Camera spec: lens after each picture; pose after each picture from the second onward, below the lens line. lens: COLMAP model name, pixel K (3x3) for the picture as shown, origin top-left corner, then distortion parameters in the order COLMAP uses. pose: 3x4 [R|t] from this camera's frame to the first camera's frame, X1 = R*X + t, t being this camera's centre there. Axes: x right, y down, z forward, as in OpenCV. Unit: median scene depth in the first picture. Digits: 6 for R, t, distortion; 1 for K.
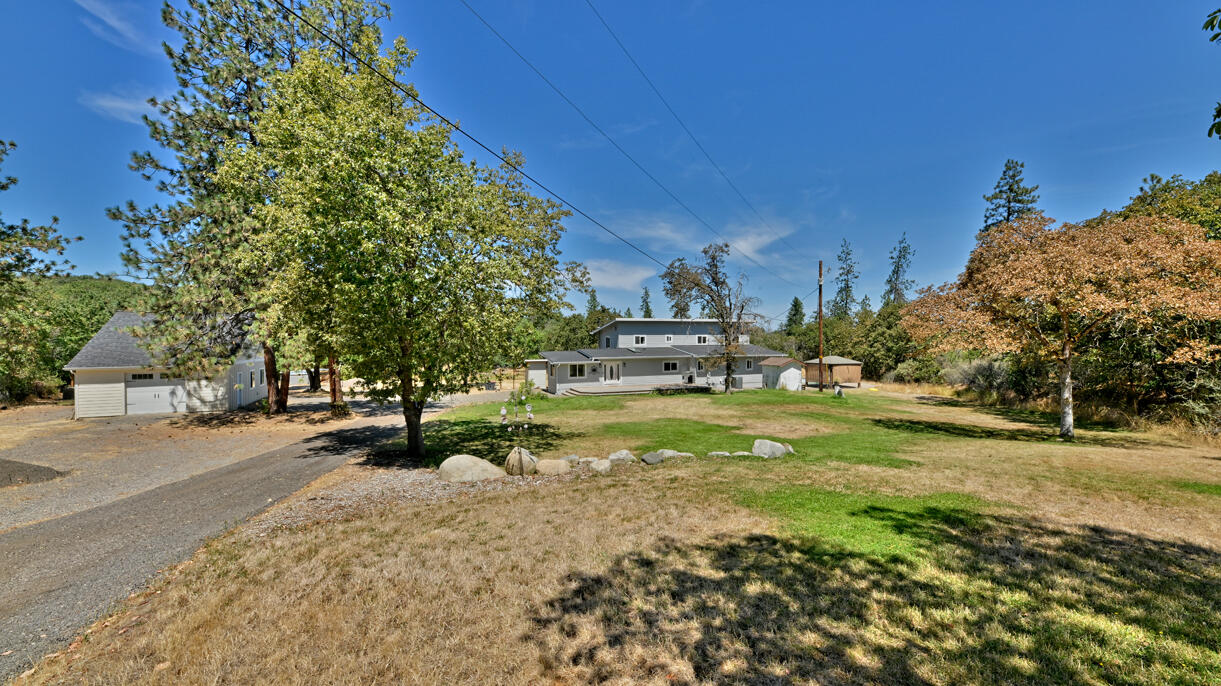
lens RADIAL K [[493.8, 0, 610.5], [0, 493.8, 343.0], [0, 0, 1]] dist [-0.001706, -0.000158]
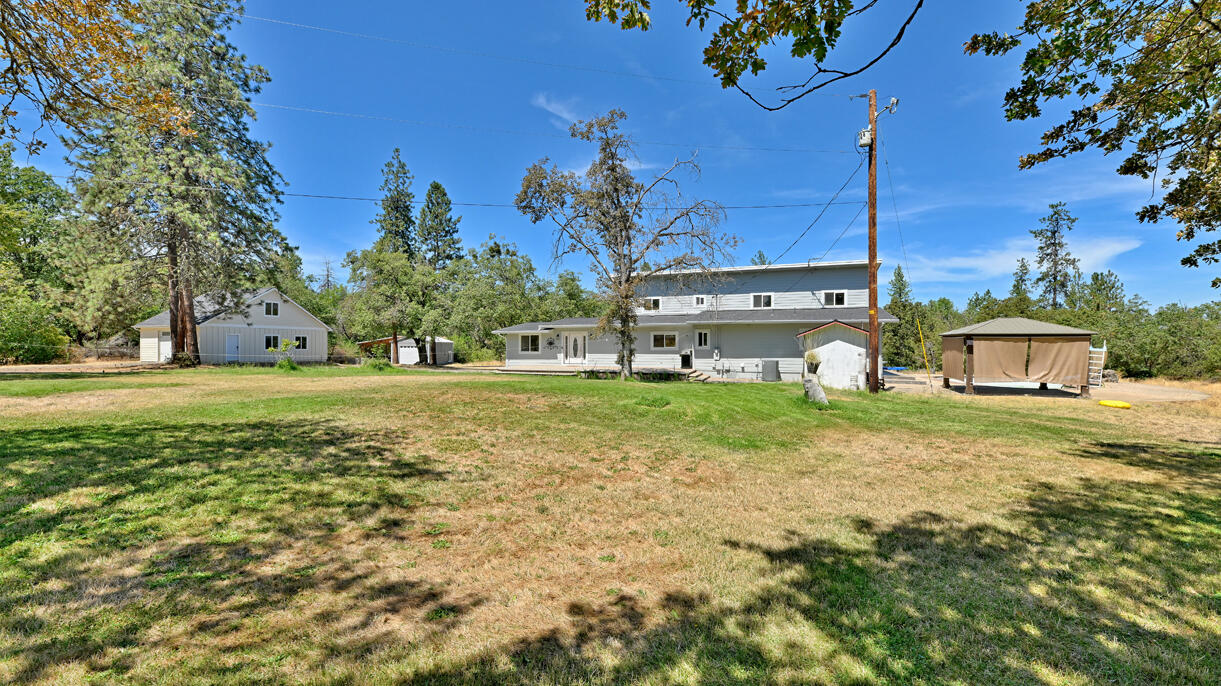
lens RADIAL K [[493.8, 0, 610.5], [0, 493.8, 343.0], [0, 0, 1]] dist [-0.001706, -0.000158]
pose [[0.748365, 0.003979, -0.663275, 0.498944], [-0.006959, 0.999974, -0.001853, 0.052475], [0.663251, 0.006002, 0.748373, 0.478247]]
